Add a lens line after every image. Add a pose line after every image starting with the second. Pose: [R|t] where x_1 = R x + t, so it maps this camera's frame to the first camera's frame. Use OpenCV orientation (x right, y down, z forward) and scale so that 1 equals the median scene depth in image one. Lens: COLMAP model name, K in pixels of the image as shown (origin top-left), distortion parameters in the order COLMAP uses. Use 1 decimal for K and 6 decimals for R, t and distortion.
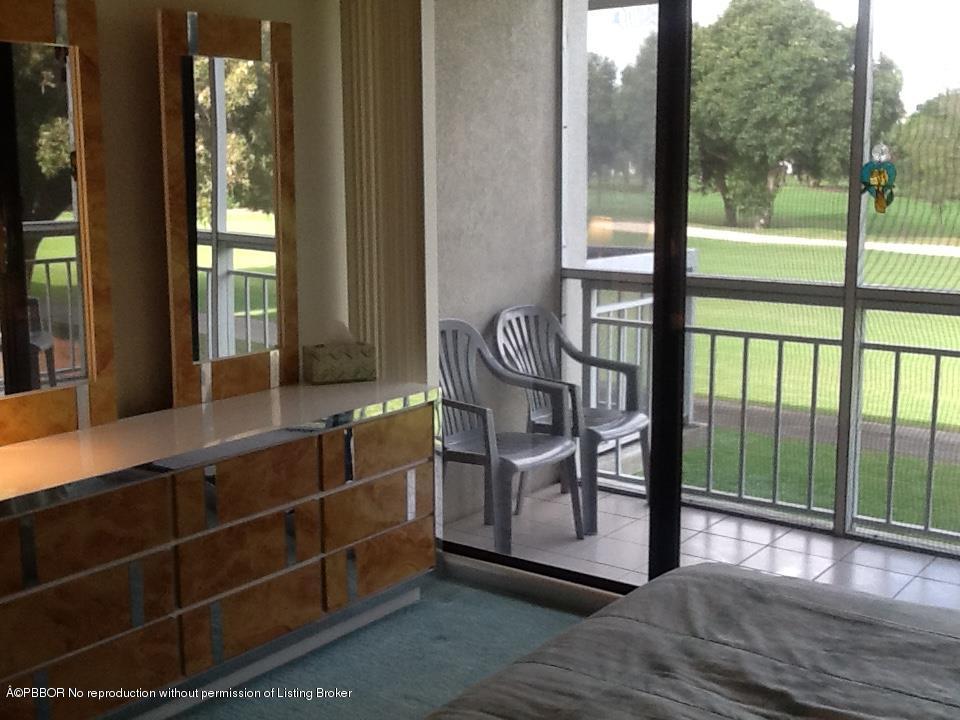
lens RADIAL K [[1196.9, 0, 479.1], [0, 1196.9, 356.9], [0, 0, 1]] dist [0.005424, 0.000000]
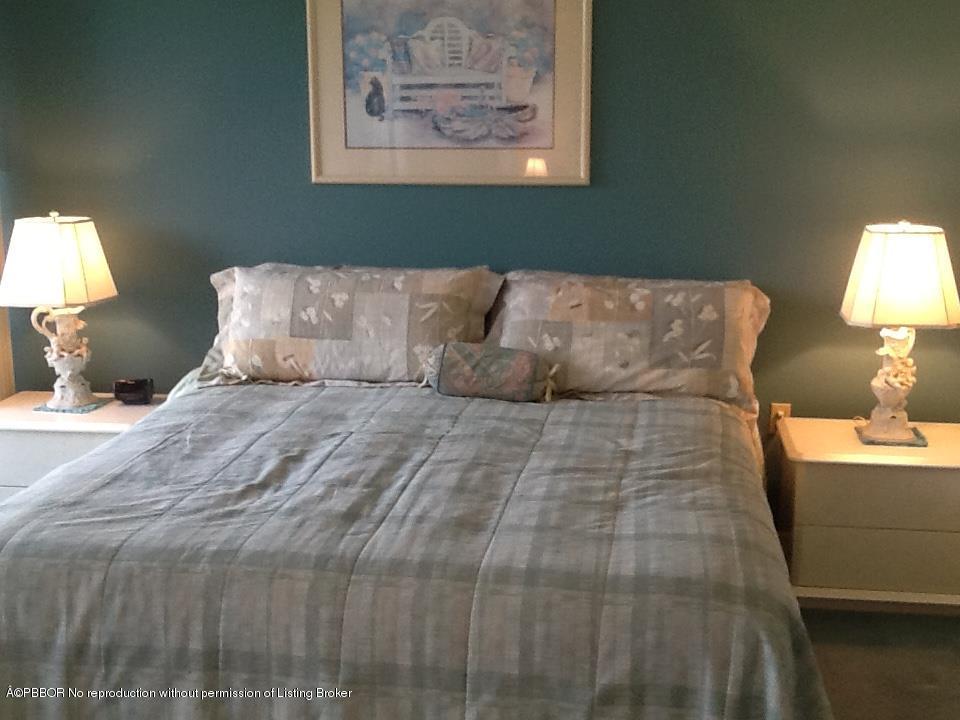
lens RADIAL K [[1196.9, 0, 489.4], [0, 1196.9, 363.9], [0, 0, 1]] dist [0.005424, 0.000000]
pose [[-0.487561, -0.178651, 0.854616, -1.108904], [0.140418, 0.950054, 0.278710, -0.242968], [-0.861723, 0.255892, -0.438124, 1.247130]]
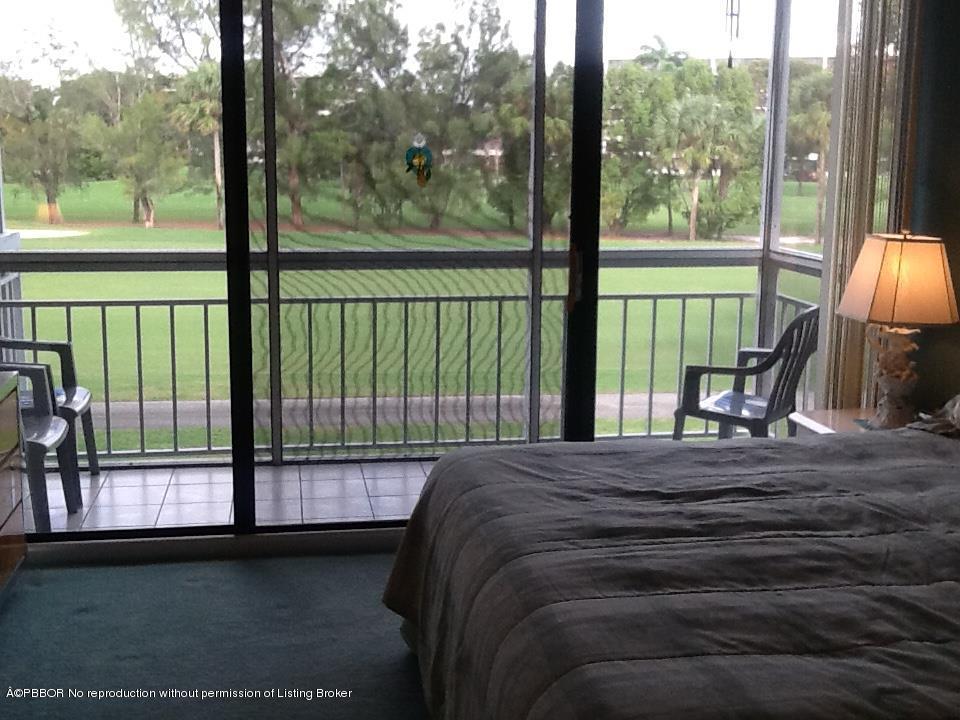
lens RADIAL K [[1196.9, 0, 486.0], [0, 1196.9, 357.3], [0, 0, 1]] dist [0.005424, 0.000000]
pose [[0.691923, -0.117248, 0.712387, -0.903600], [0.103071, 0.992660, 0.063267, -0.014168], [-0.714576, 0.029650, 0.698929, 0.047722]]
